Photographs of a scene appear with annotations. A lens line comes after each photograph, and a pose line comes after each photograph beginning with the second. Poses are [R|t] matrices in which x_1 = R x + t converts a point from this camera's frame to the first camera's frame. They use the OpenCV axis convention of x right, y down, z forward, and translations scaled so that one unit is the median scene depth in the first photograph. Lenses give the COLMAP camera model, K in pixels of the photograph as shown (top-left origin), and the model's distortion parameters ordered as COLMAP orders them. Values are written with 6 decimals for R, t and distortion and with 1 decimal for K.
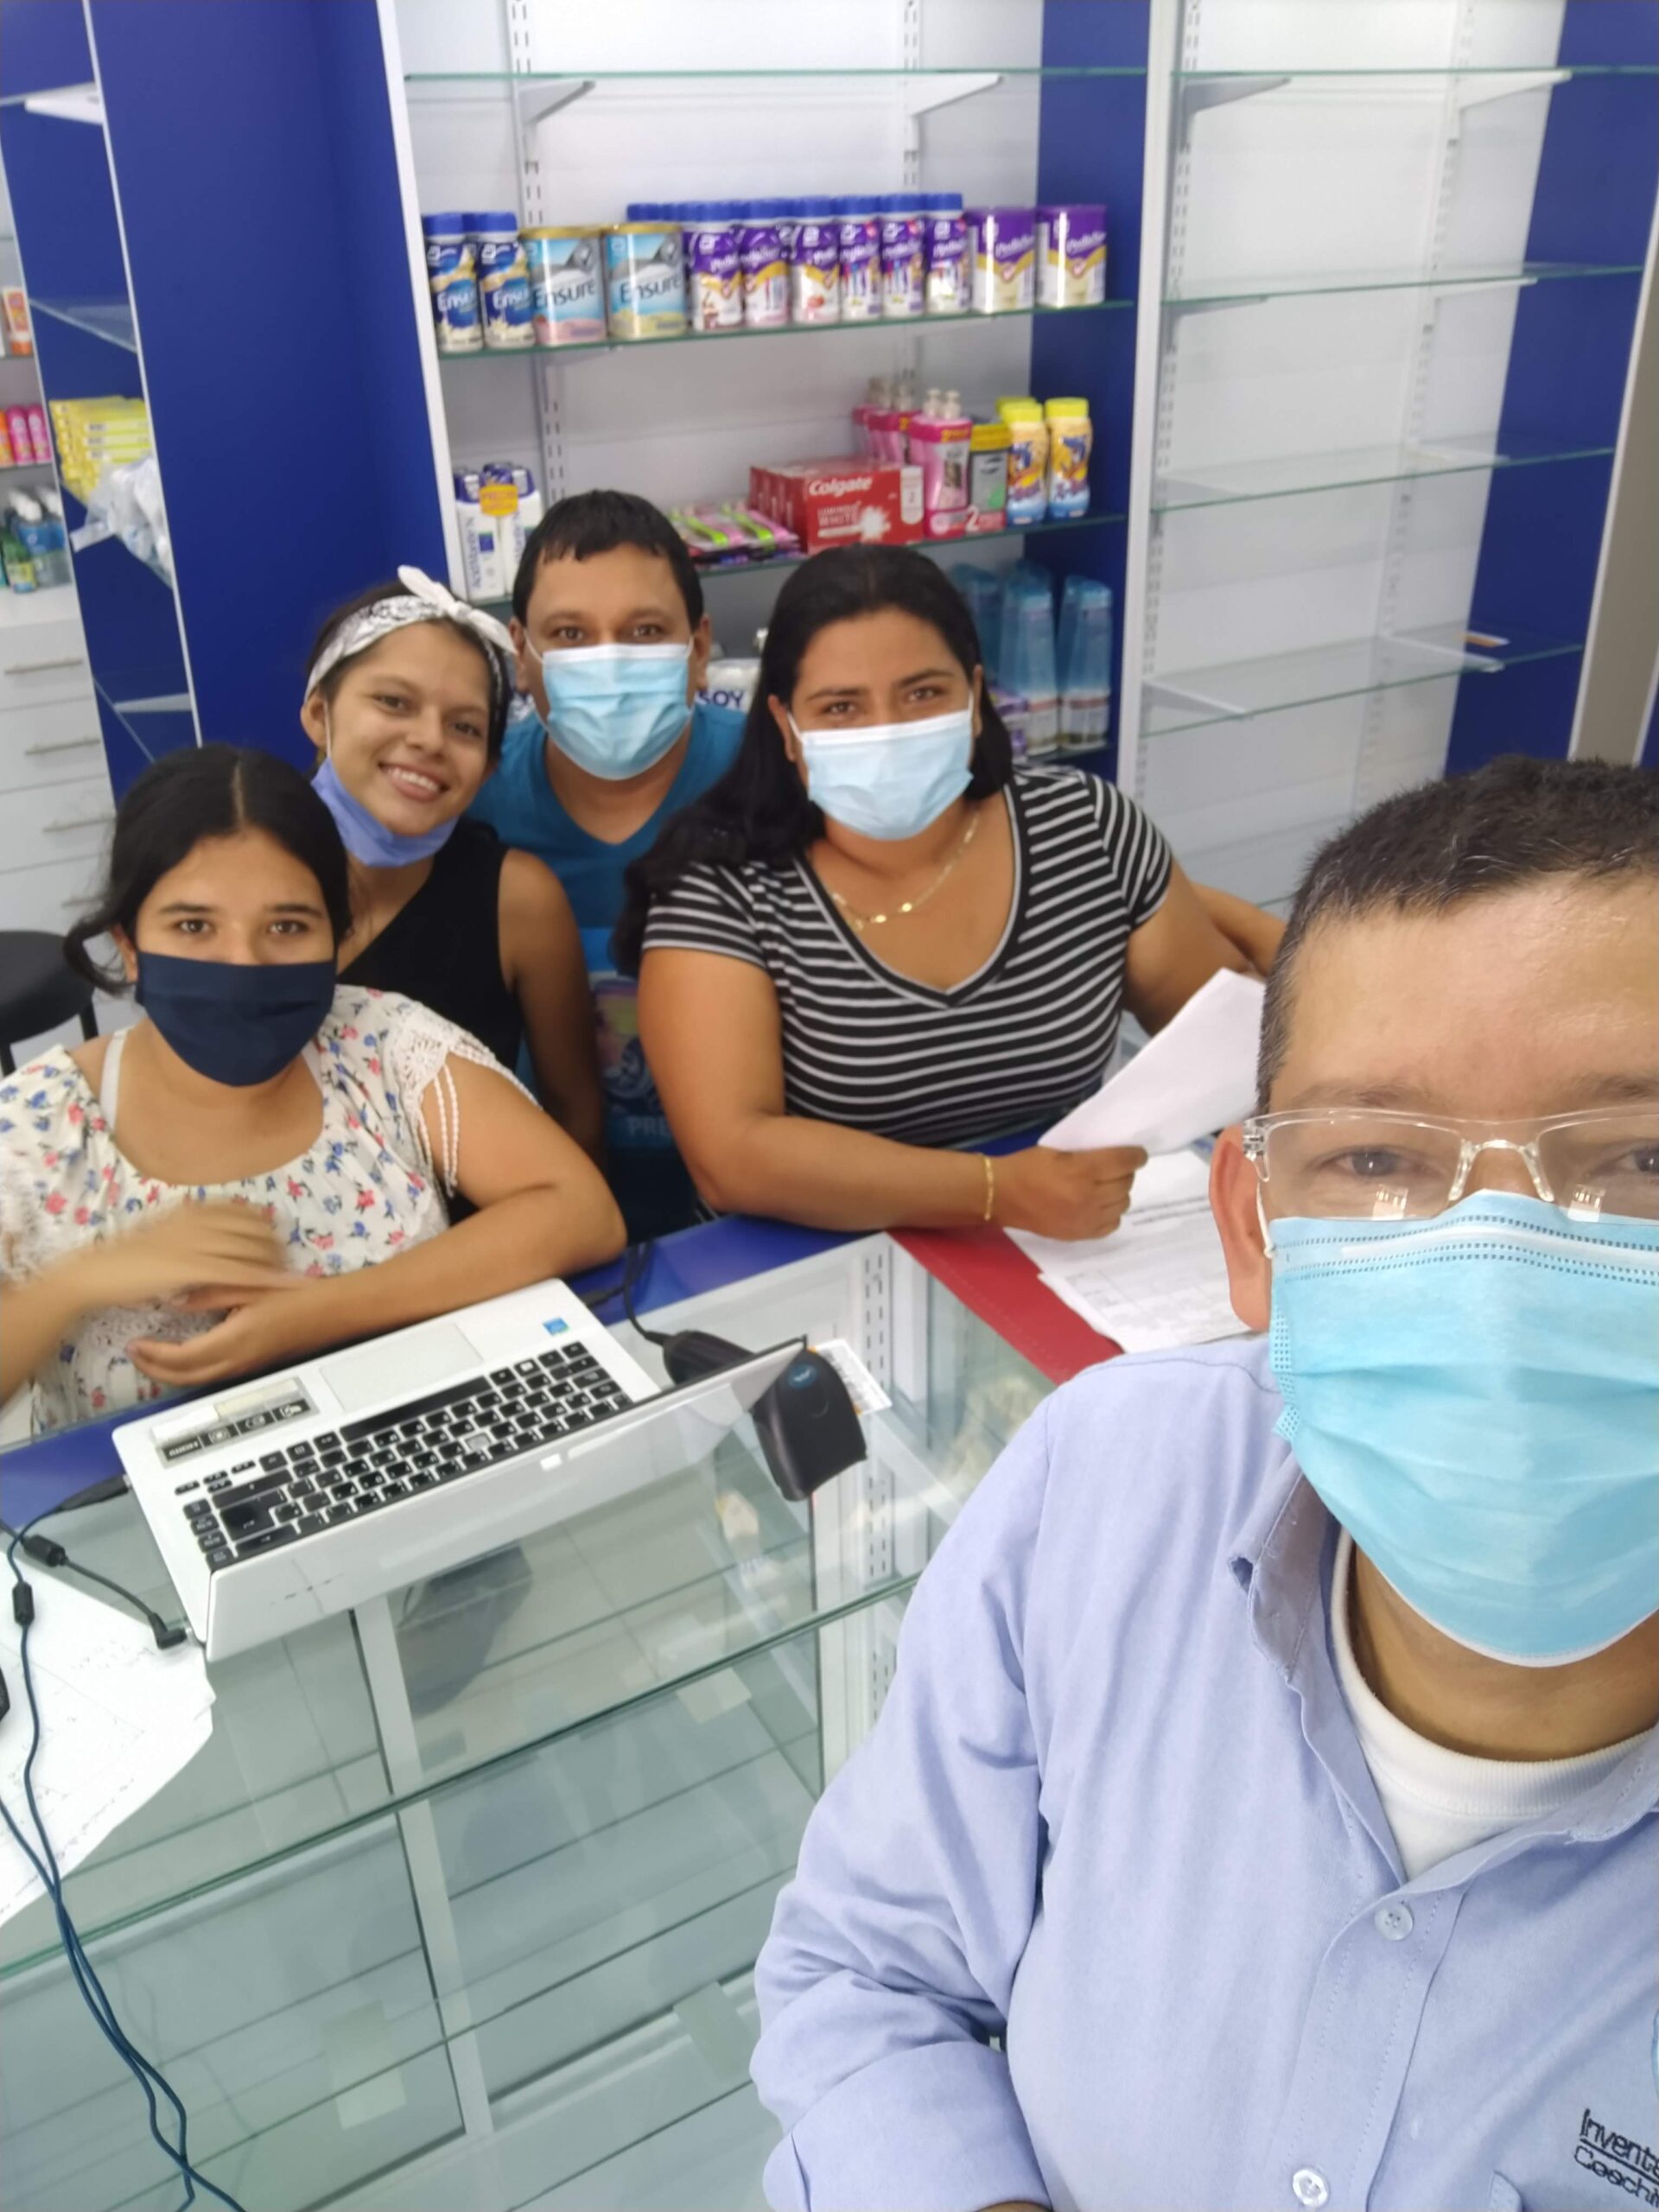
lens RADIAL K [[1760.1, 0, 825.7], [0, 1760.1, 1119.1], [0, 0, 1]] dist [0.005378, -0.038896]
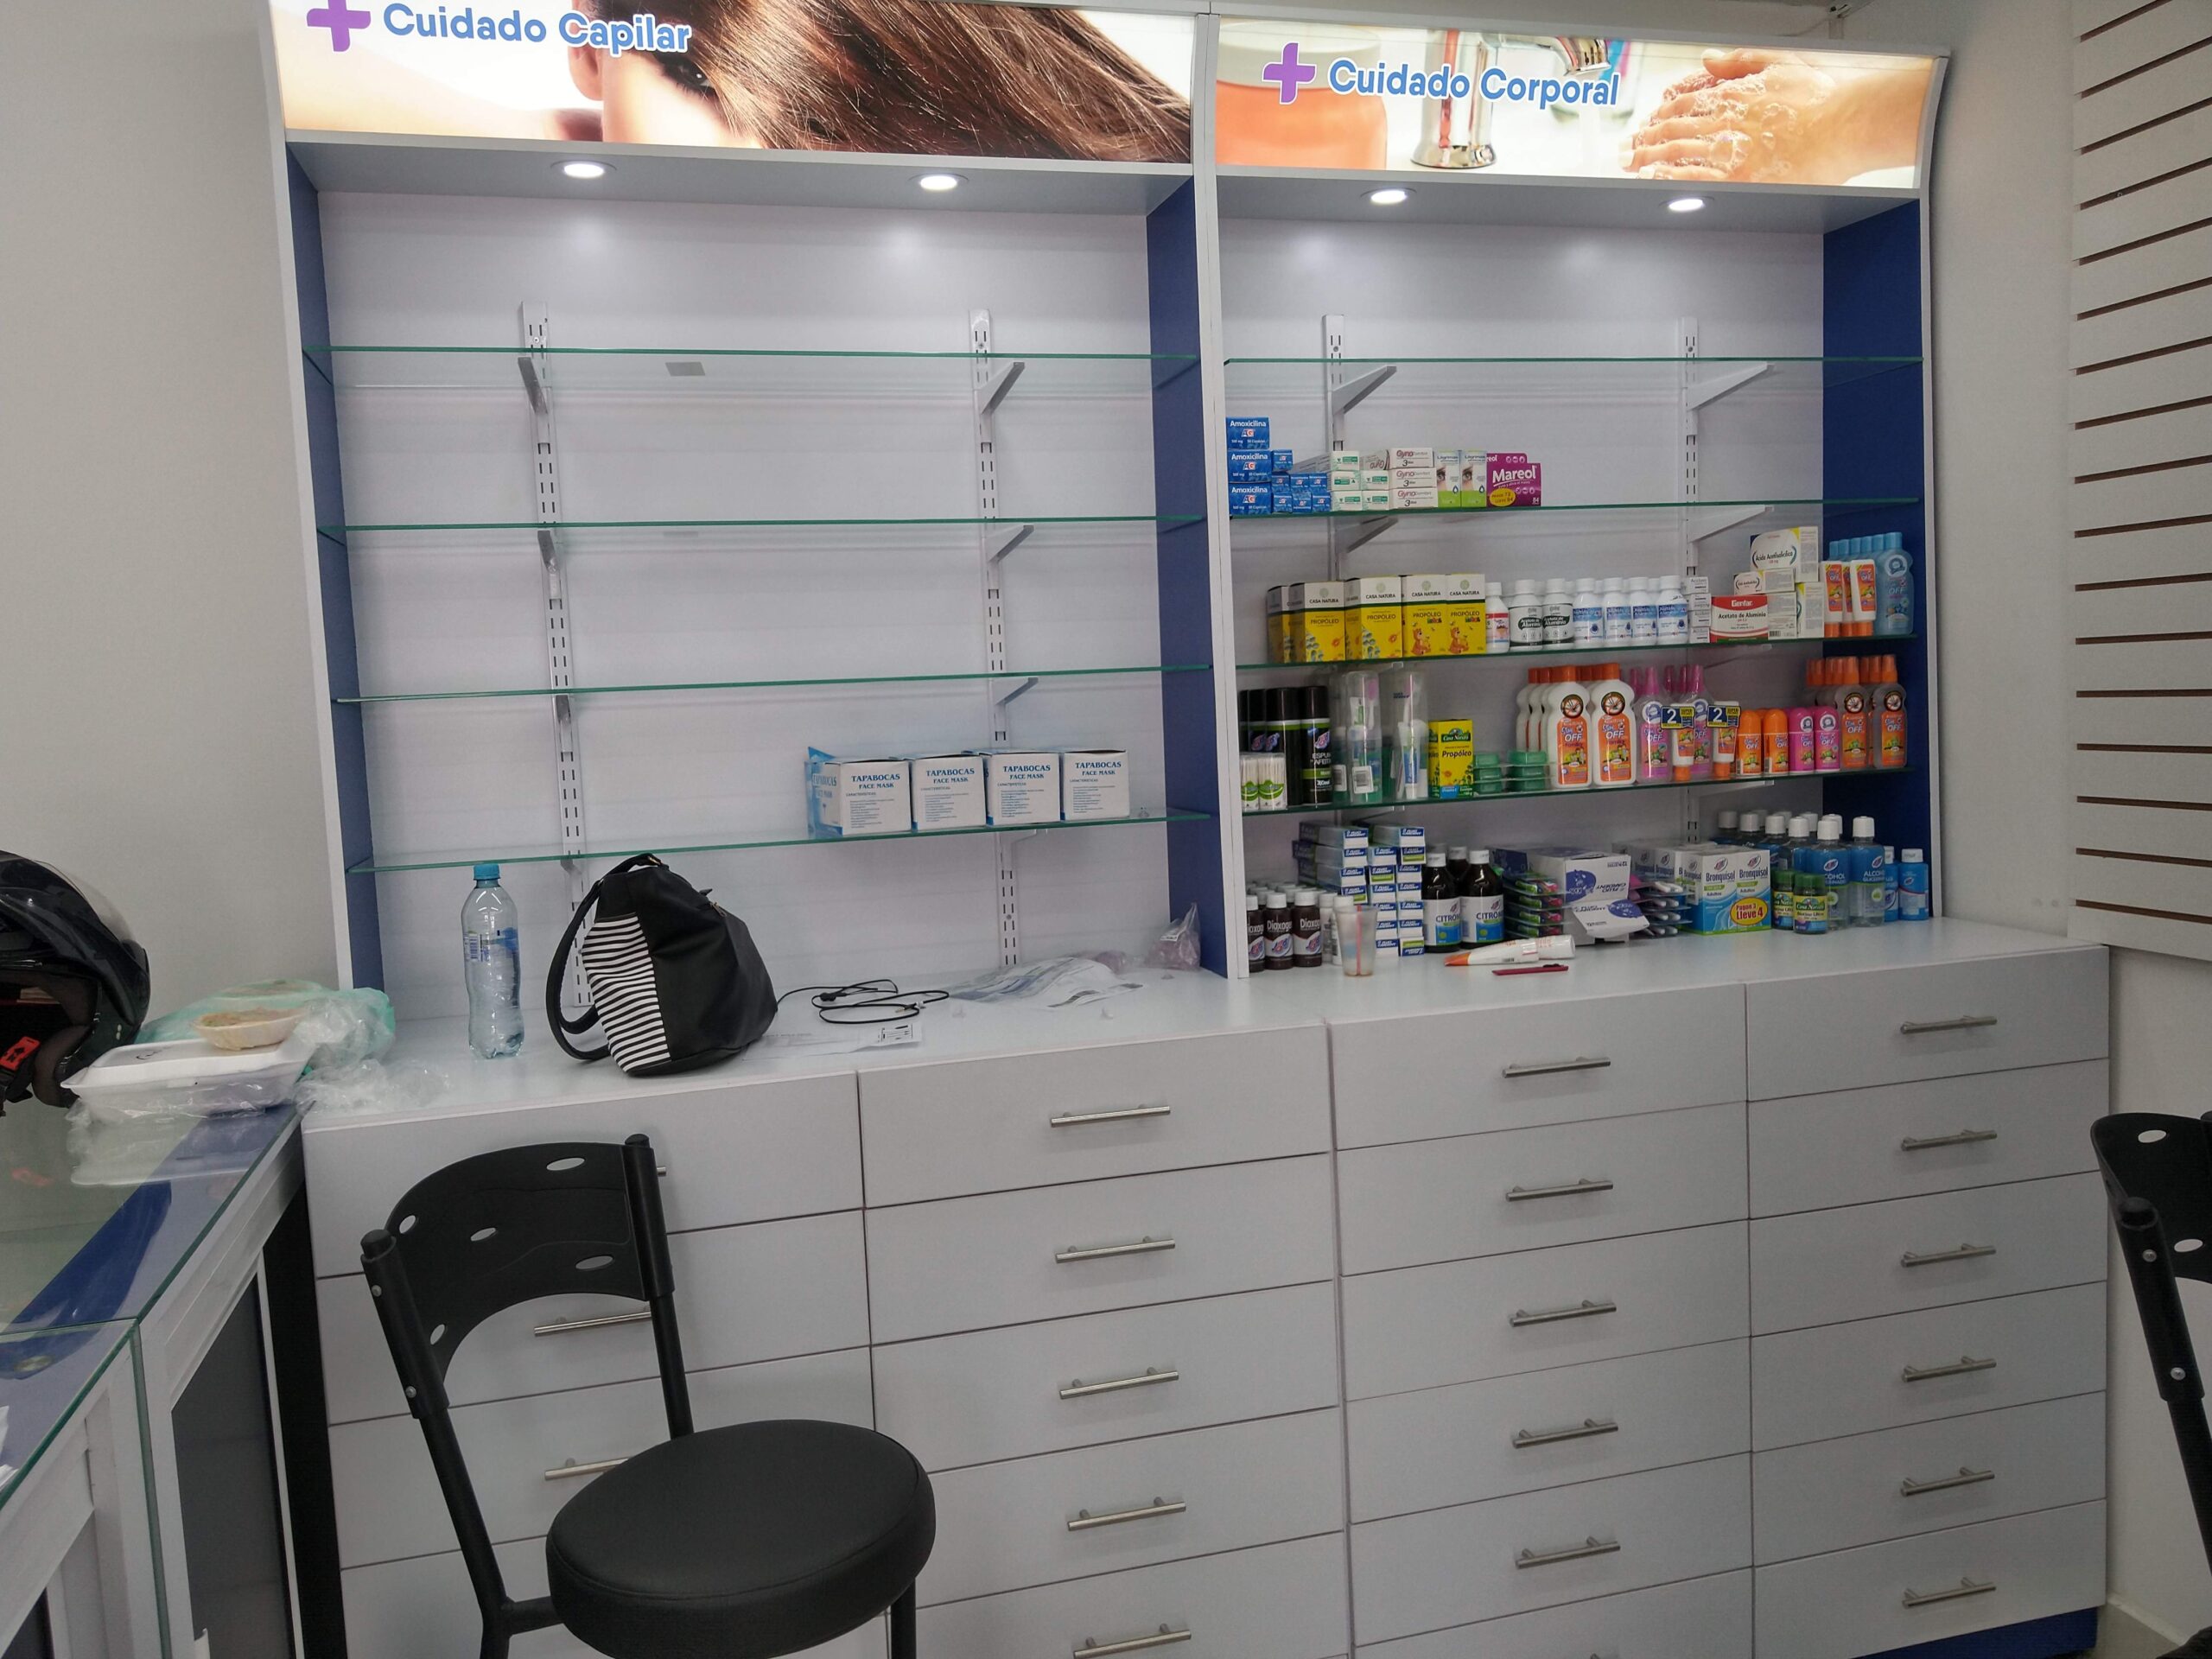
lens RADIAL K [[1705.2, 0, 1096.6], [0, 1705.2, 842.5], [0, 0, 1]] dist [0.041538, -0.057591]
pose [[0.970712, 0.001333, -0.240244, -0.973432], [-0.096633, 0.917695, -0.385354, -0.054226], [0.219957, 0.397283, 0.890946, 0.484511]]
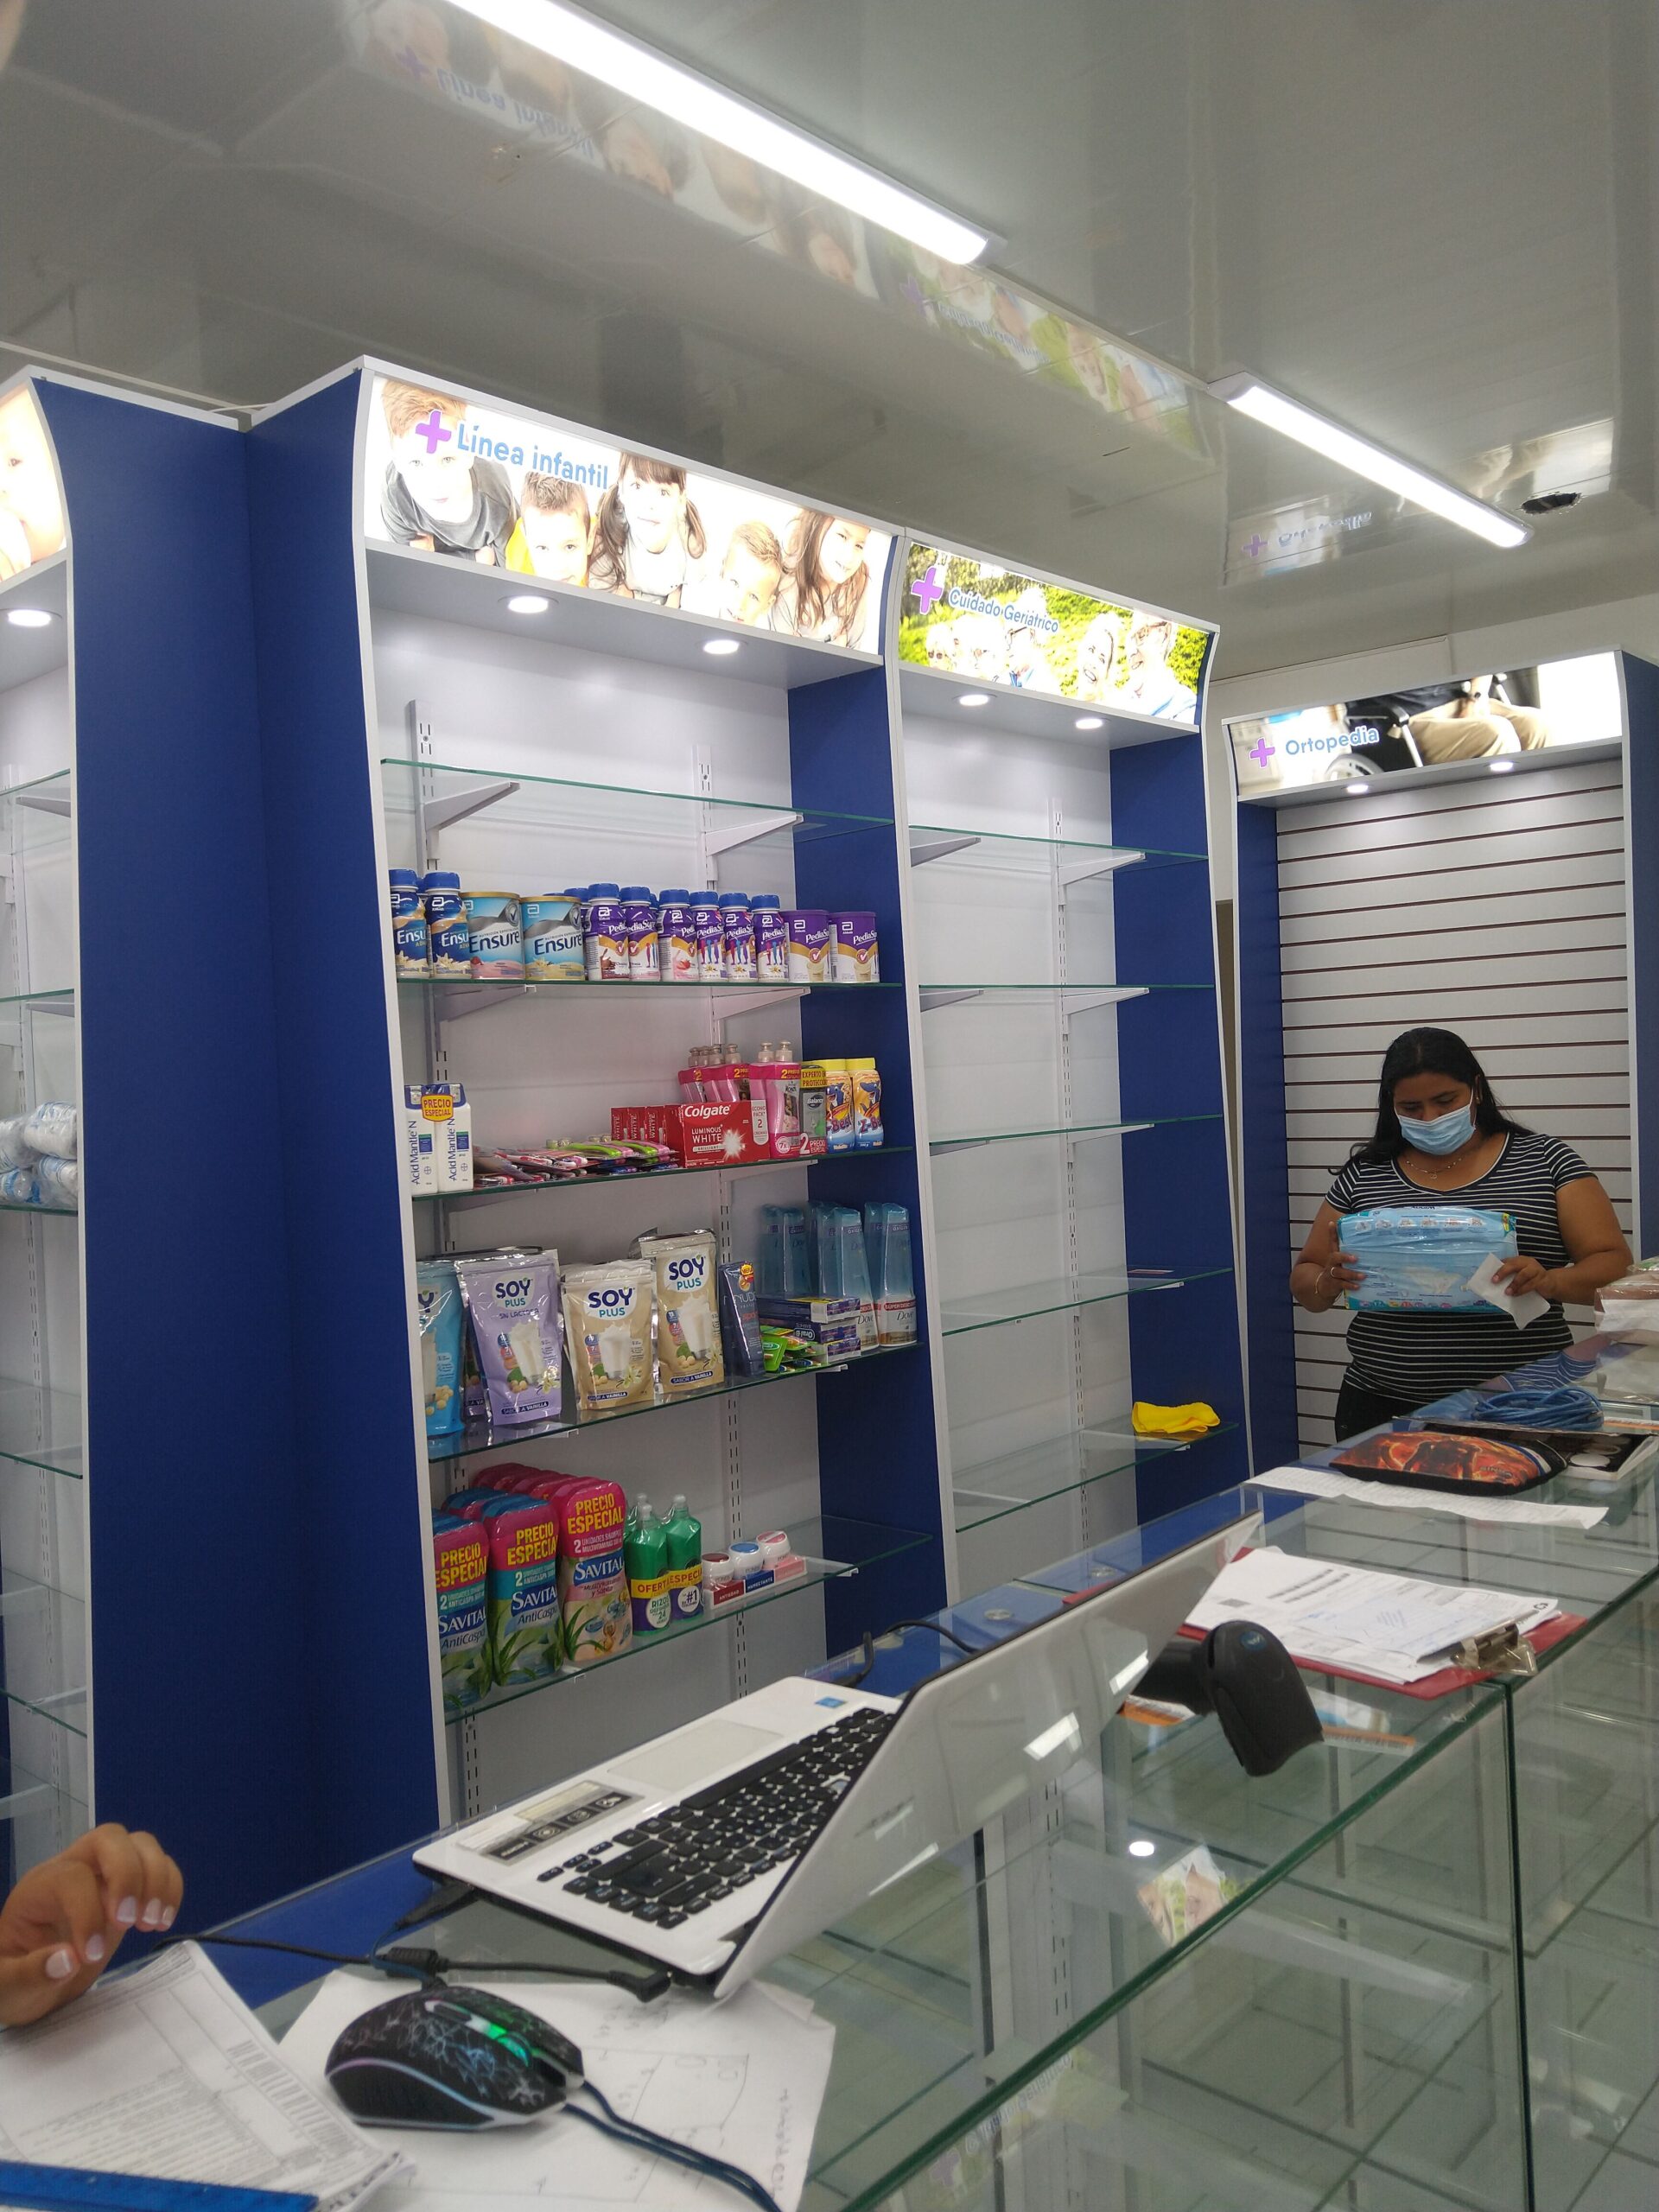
lens RADIAL K [[1705.2, 0, 852.5], [0, 1705.2, 1107.0], [0, 0, 1]] dist [0.041538, -0.057591]
pose [[0.943314, -0.024912, 0.330965, -0.279016], [0.181218, 0.874081, -0.450714, 0.162285], [-0.278062, 0.485142, 0.829047, 0.050898]]
